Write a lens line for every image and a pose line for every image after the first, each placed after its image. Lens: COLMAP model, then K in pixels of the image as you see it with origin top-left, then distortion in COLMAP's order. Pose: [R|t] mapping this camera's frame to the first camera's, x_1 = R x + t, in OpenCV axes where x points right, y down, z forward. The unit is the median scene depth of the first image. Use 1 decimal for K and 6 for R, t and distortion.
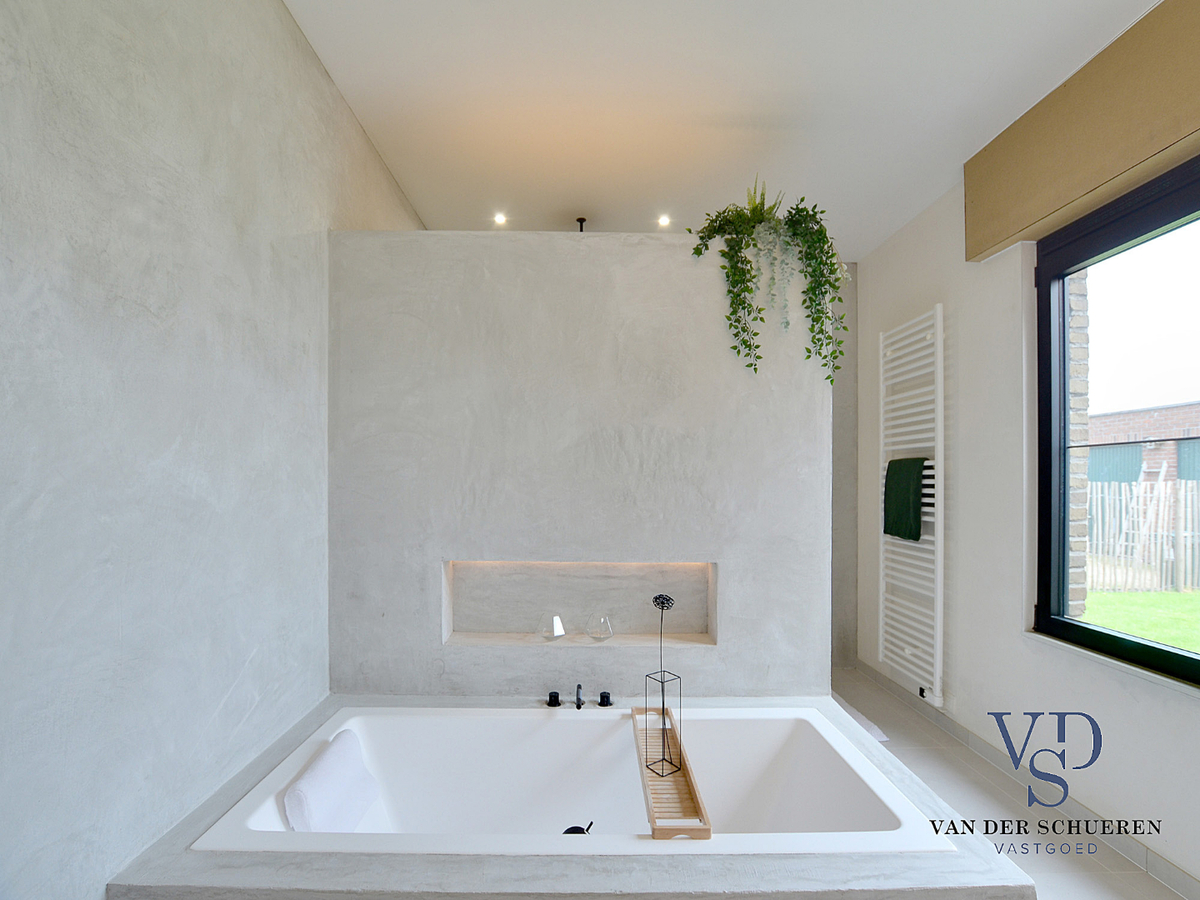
lens RADIAL K [[532.9, 0, 604.1], [0, 532.9, 482.6], [0, 0, 1]] dist [-0.032345, 0.005465]
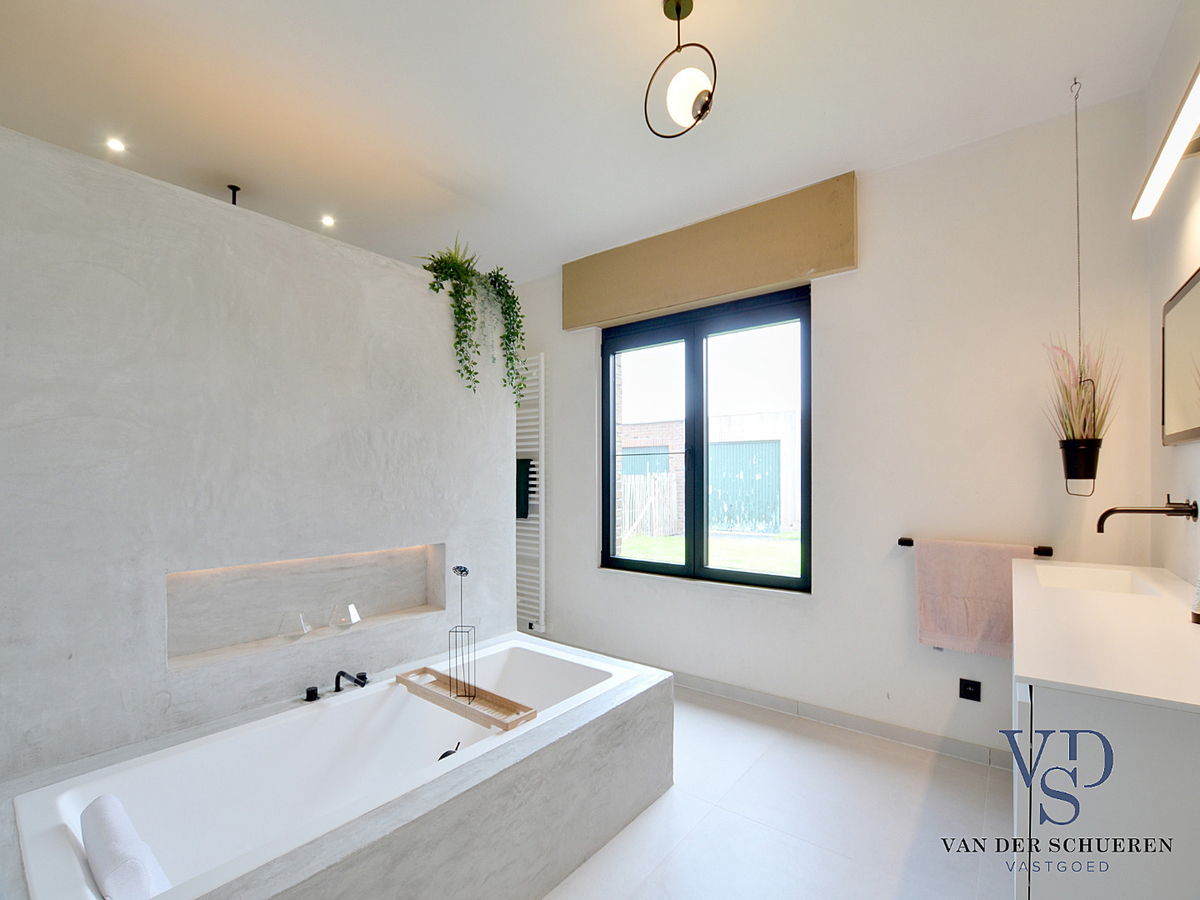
lens RADIAL K [[532.9, 0, 589.8], [0, 532.9, 477.5], [0, 0, 1]] dist [-0.032345, 0.005465]
pose [[0.642690, -0.008621, 0.766078, -0.509249], [0.008753, 0.999954, 0.003909, -0.002907], [-0.766077, 0.004193, 0.642735, -0.049147]]
